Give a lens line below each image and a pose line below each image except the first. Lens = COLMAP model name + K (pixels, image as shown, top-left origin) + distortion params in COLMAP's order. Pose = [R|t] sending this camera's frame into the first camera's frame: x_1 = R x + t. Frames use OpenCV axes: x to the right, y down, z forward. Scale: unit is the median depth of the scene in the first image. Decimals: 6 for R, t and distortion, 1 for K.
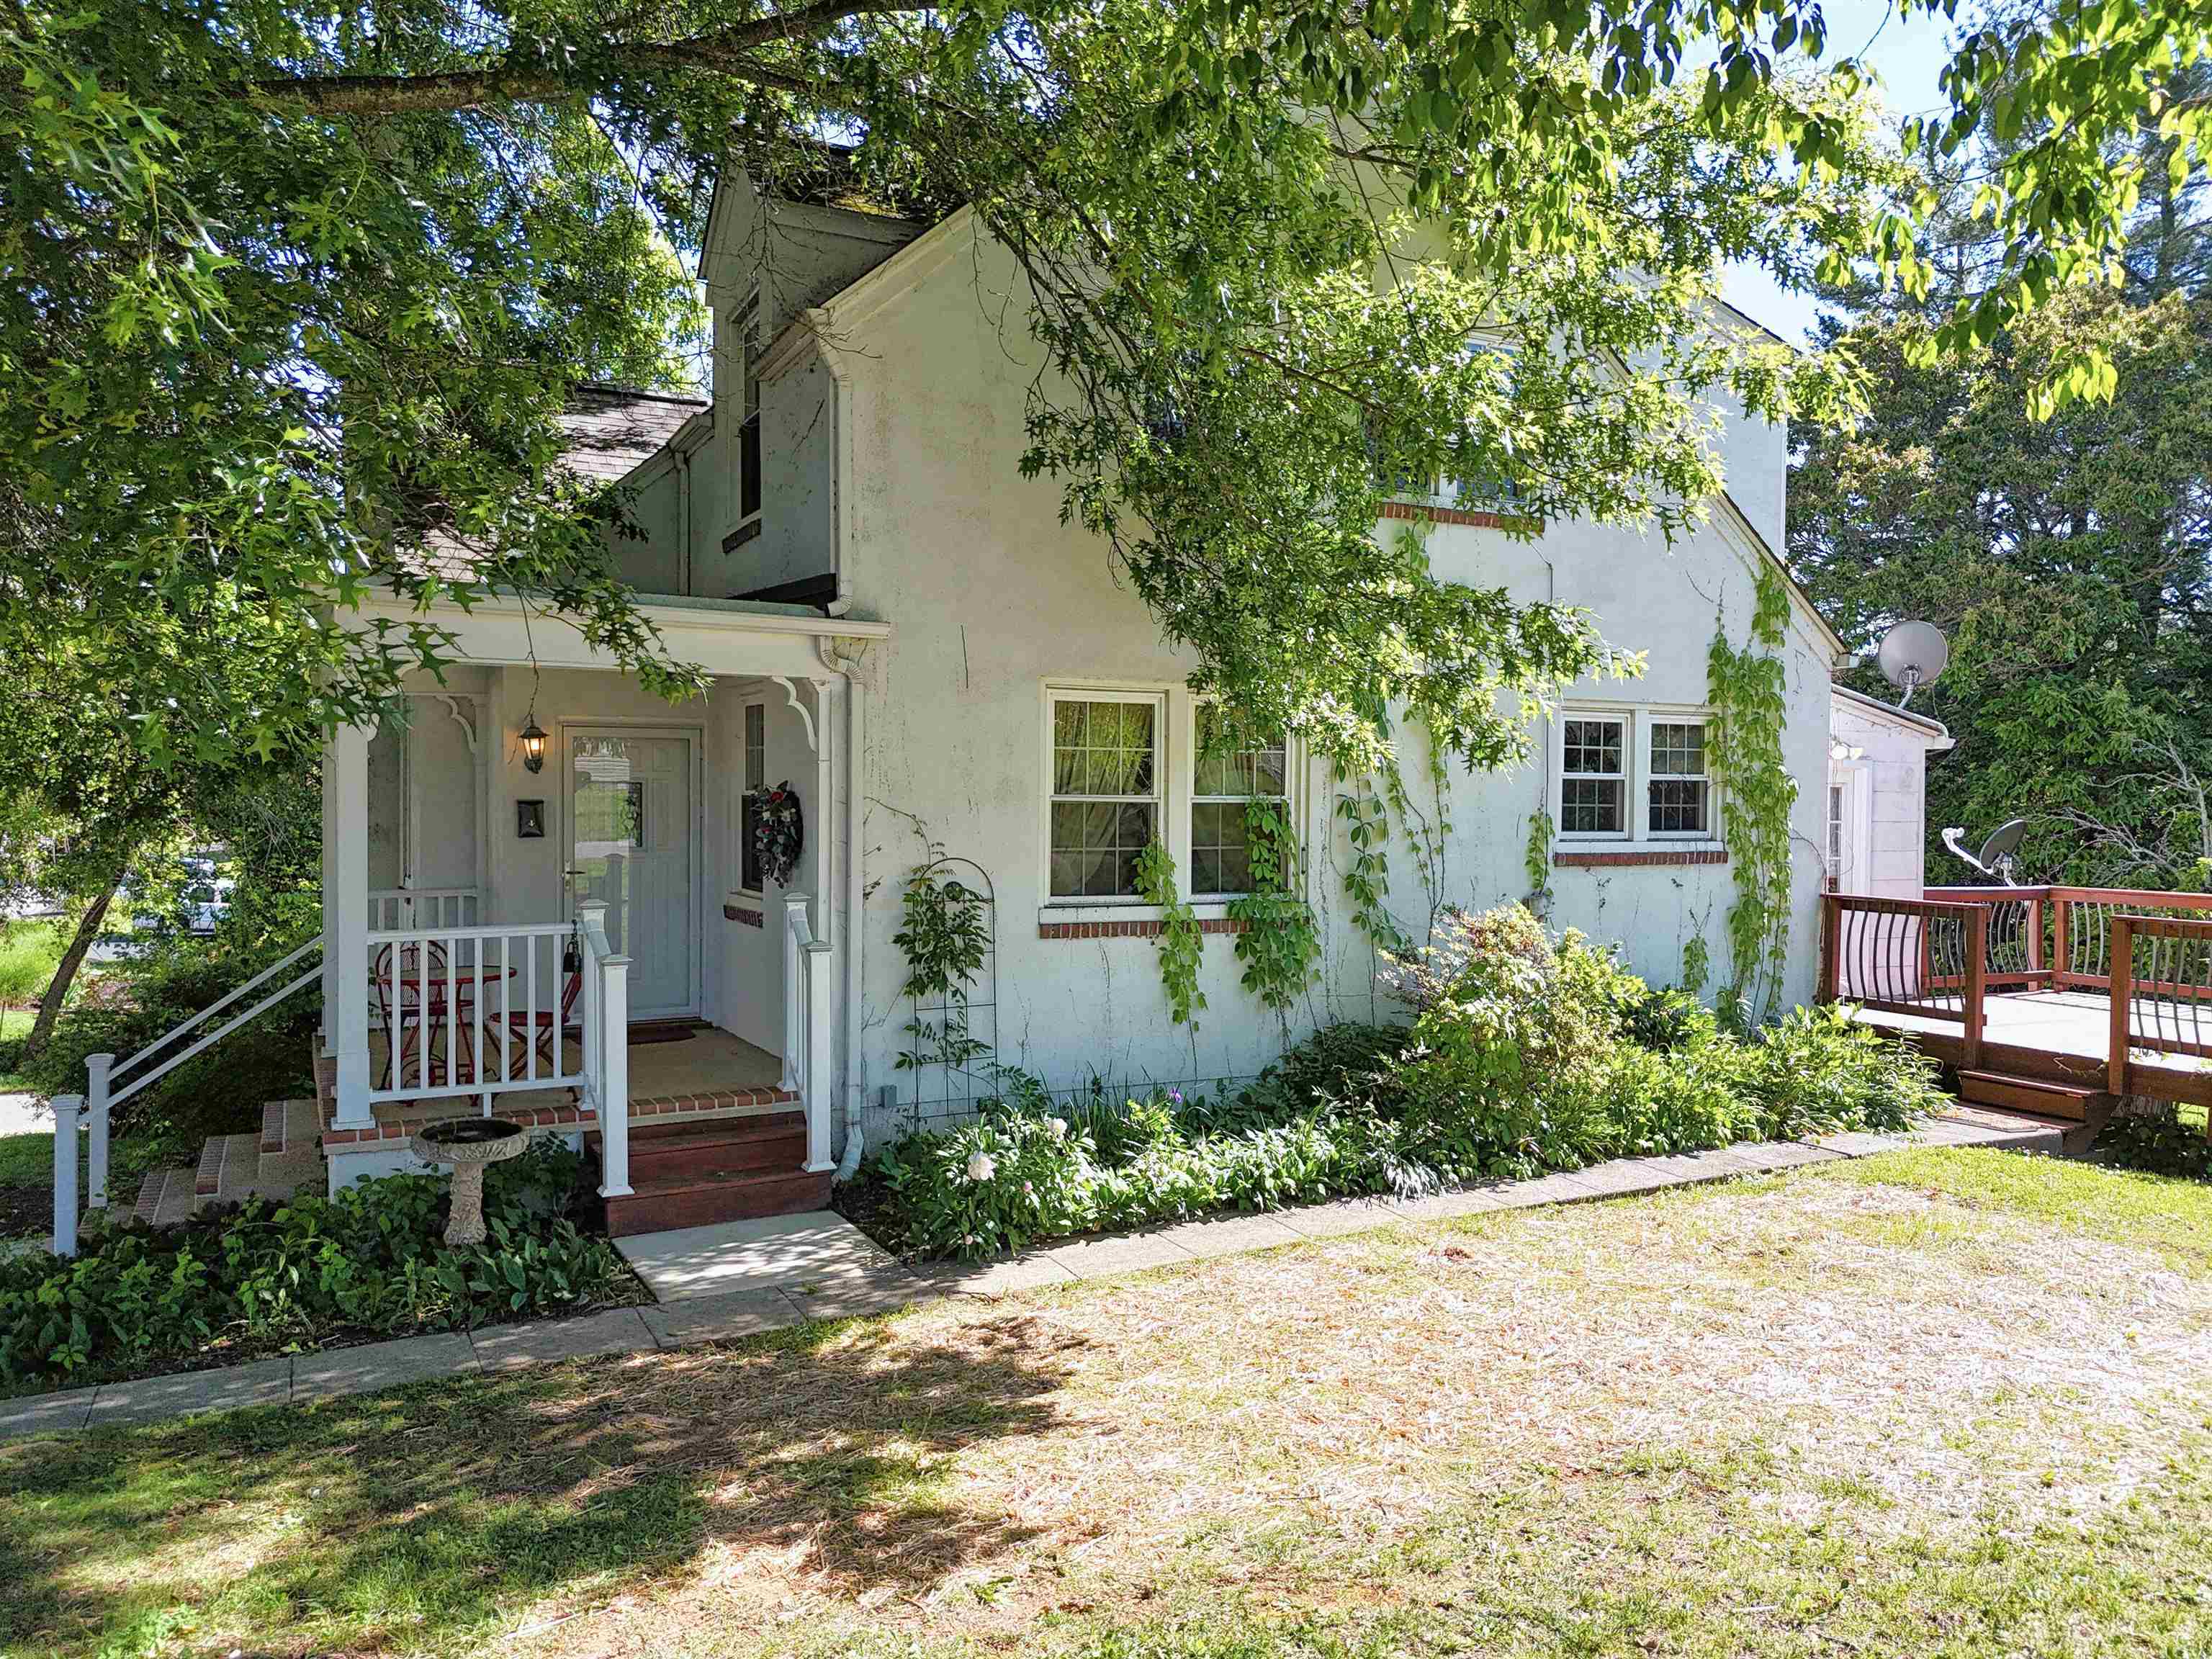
lens RADIAL K [[1605.5, 0, 1106.0], [0, 1605.5, 829.5], [0, 0, 1]] dist [0.063935, -0.047799]
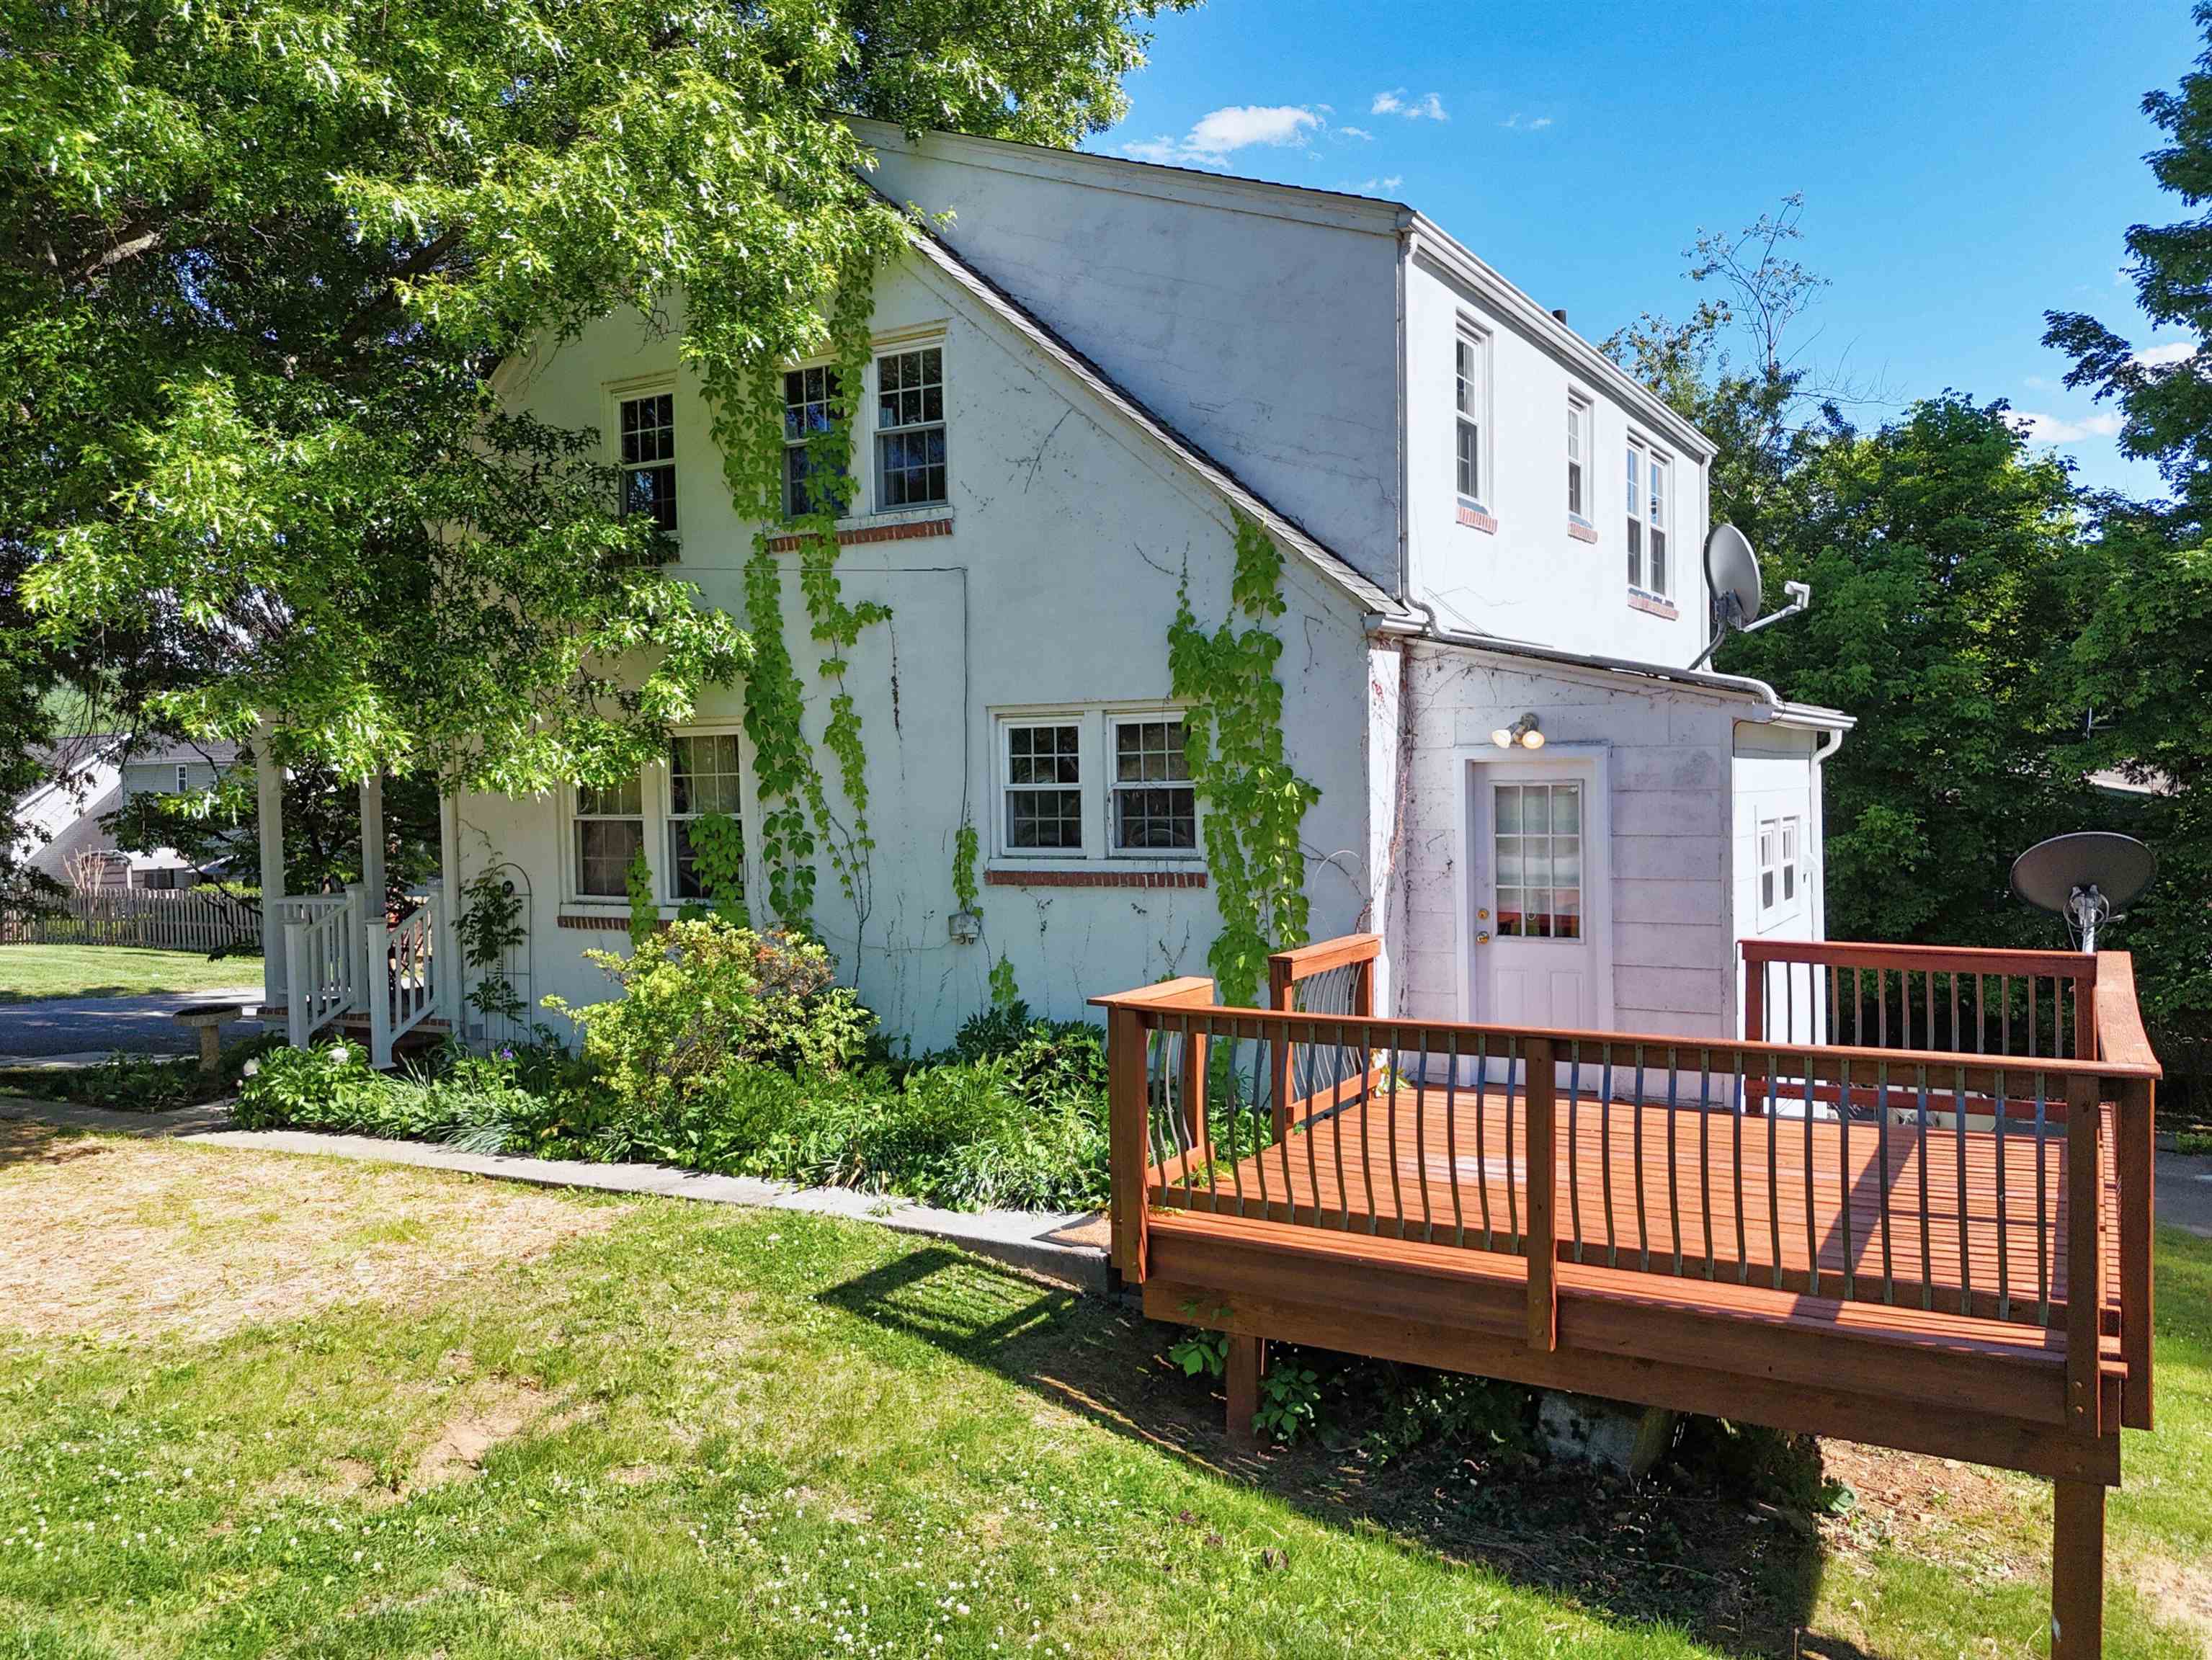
lens RADIAL K [[1605.5, 0, 1106.0], [0, 1605.5, 830.0], [0, 0, 1]] dist [0.063935, -0.047799]
pose [[0.553551, -0.002757, -0.832811, 1.399496], [-0.001058, 0.999991, -0.004014, -0.006726], [0.832815, 0.003103, 0.553543, 0.685543]]
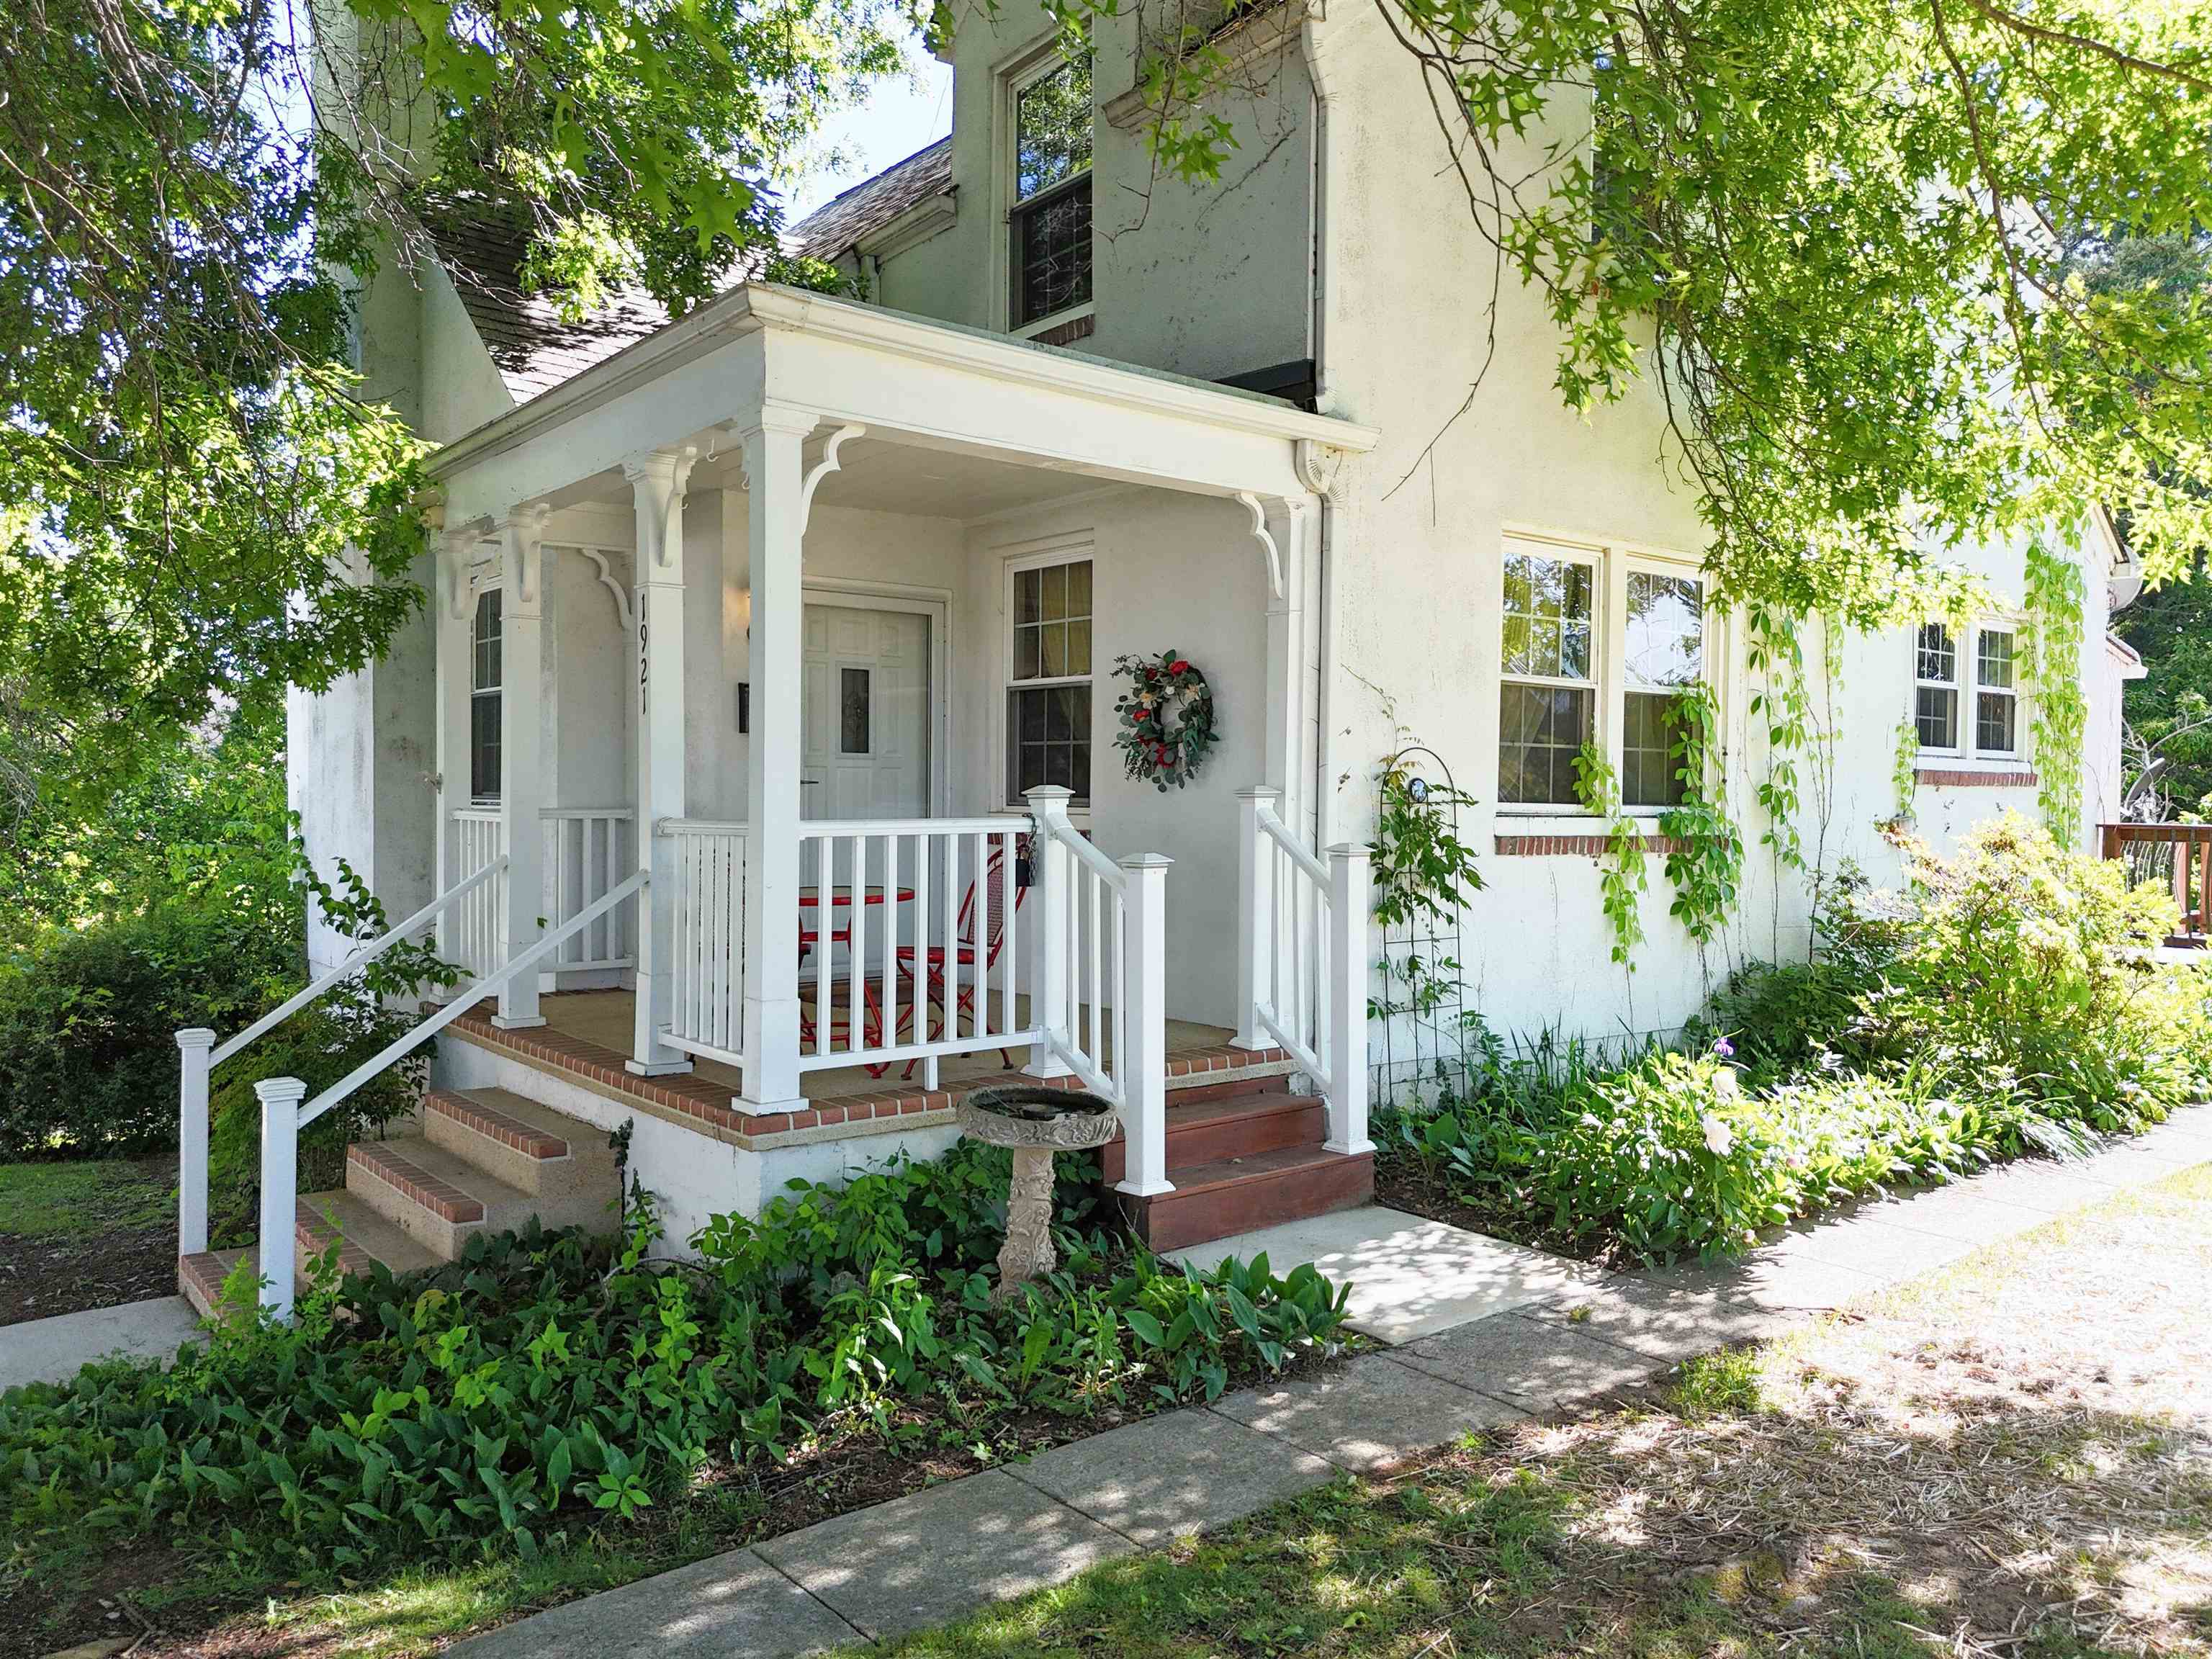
lens RADIAL K [[1605.5, 0, 1106.0], [0, 1605.5, 829.5], [0, 0, 1]] dist [0.063935, -0.047799]
pose [[0.980287, -0.000995, 0.197574, -0.414117], [0.001010, 0.999999, 0.000025, 0.060052], [-0.197574, 0.000175, 0.980288, 0.283477]]
